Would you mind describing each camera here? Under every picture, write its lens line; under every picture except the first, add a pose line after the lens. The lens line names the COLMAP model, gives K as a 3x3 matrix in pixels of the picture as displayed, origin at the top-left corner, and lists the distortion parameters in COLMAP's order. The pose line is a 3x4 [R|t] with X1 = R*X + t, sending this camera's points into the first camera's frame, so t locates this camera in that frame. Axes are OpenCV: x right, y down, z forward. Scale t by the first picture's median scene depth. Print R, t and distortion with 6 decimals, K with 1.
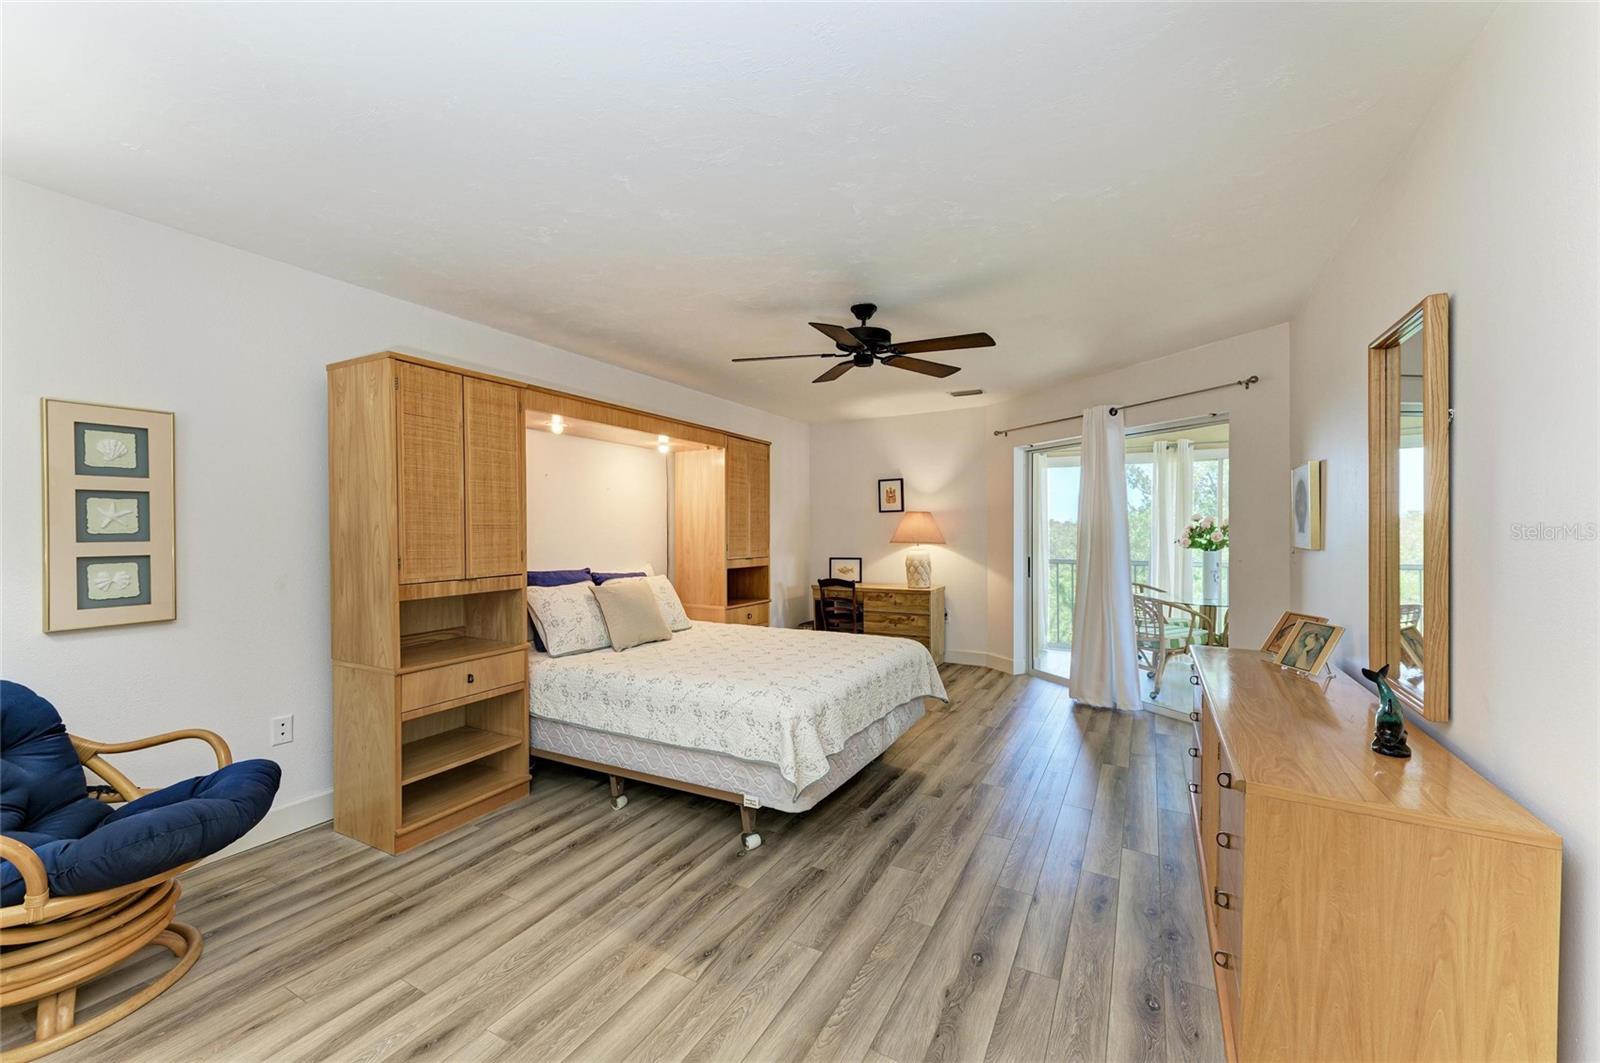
lens RADIAL K [[600.2, 0, 810.5], [0, 600.2, 536.8], [0, 0, 1]] dist [0.016001, -0.000010]
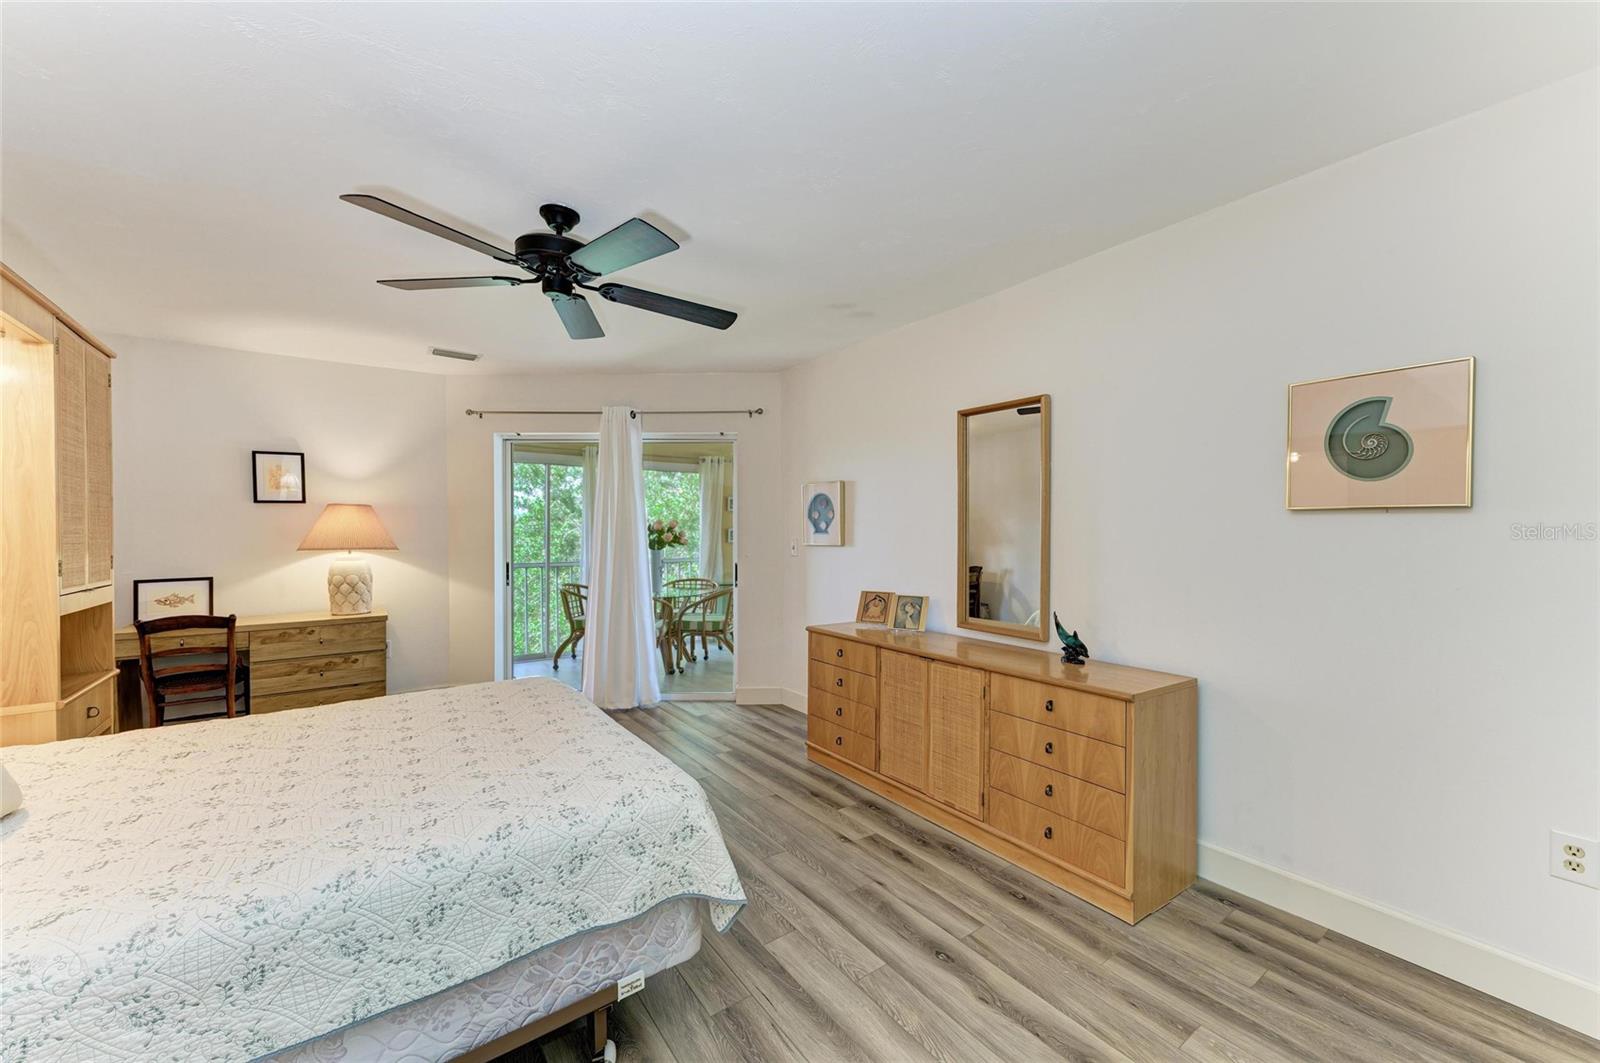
lens RADIAL K [[600.2, 0, 810.5], [0, 600.2, 536.8], [0, 0, 1]] dist [0.016001, -0.000010]
pose [[0.452854, -0.006102, 0.891564, -0.266848], [0.008890, 0.999958, 0.002329, -0.001363], [-0.891540, 0.006872, 0.452889, 0.275267]]
